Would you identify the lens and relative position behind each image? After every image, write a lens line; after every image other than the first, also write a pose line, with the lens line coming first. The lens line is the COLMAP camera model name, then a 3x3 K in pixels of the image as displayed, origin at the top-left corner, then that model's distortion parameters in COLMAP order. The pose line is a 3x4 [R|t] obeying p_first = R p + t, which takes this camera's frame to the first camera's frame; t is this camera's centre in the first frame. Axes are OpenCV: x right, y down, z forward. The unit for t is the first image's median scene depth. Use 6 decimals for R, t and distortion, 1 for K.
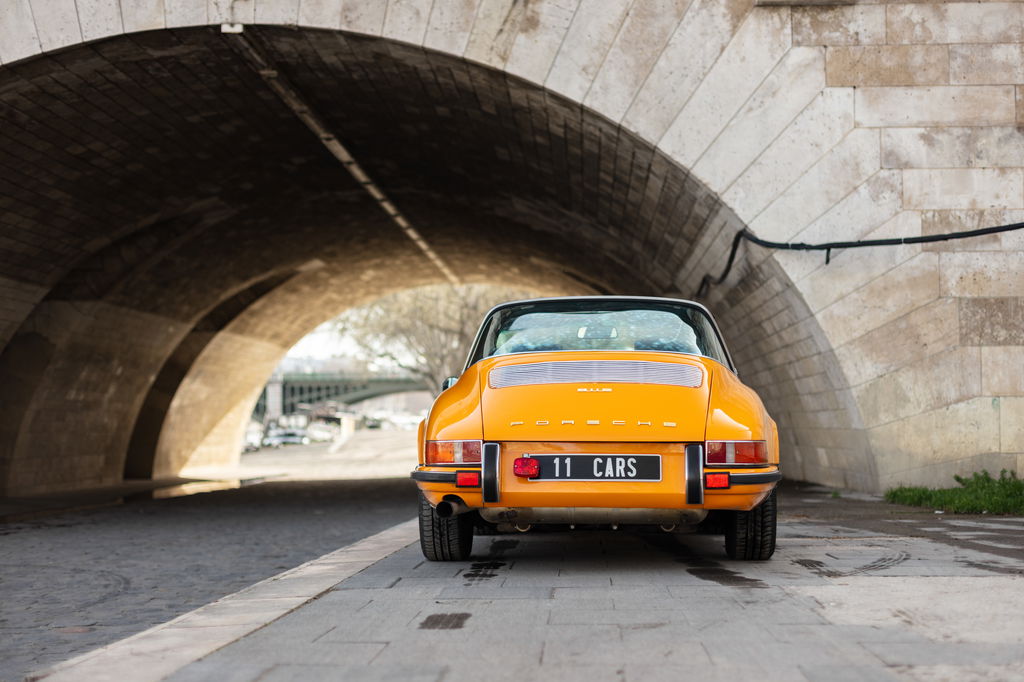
lens RADIAL K [[1590.5, 0, 488.0], [0, 1590.5, 340.7], [0, 0, 1]] dist [0.004170, -0.121872]
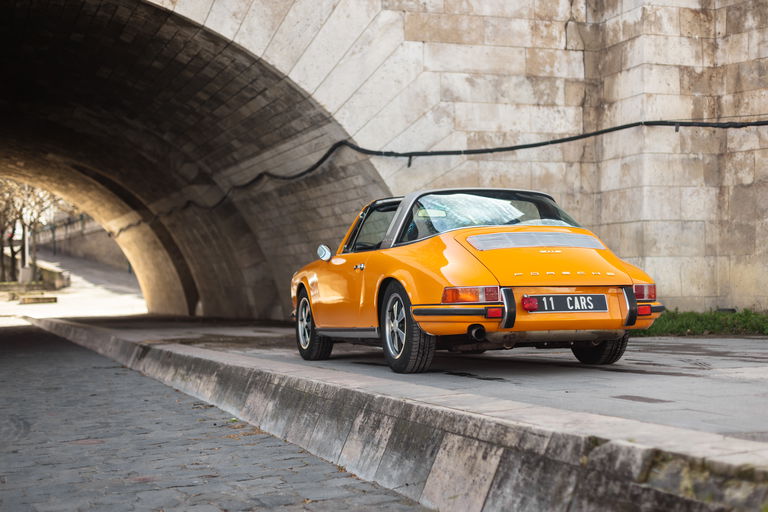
lens RADIAL K [[1231.2, 0, 384.0], [0, 1231.2, 256.0], [0, 0, 1]] dist [-0.000083, -0.032599]
pose [[0.918571, -0.002806, 0.395246, -0.231066], [-0.007749, 0.999655, 0.025105, 0.003384], [-0.395180, -0.026123, 0.918232, 0.005034]]
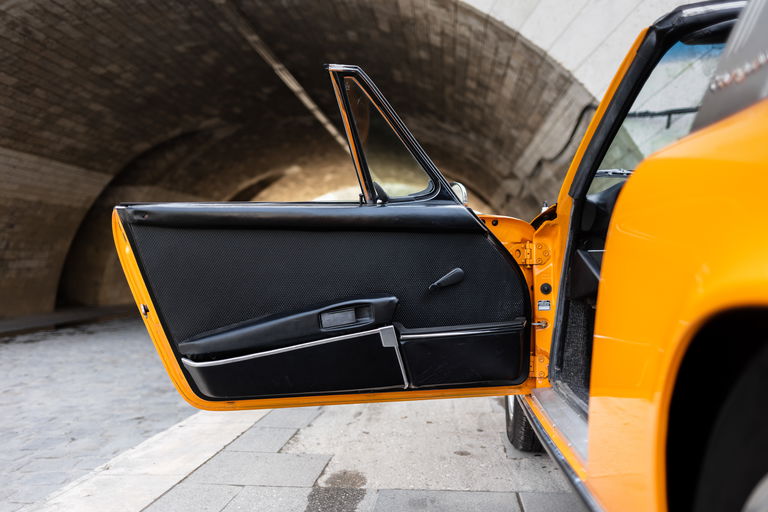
lens RADIAL K [[729.3, 0, 371.7], [0, 729.3, 256.1], [0, 0, 1]] dist [0.011708, 0.003930]
pose [[0.999028, 0.003640, -0.043940, 0.020247], [-0.001647, 0.998972, 0.045292, 0.020981], [0.044060, -0.045176, 0.998007, 0.437880]]
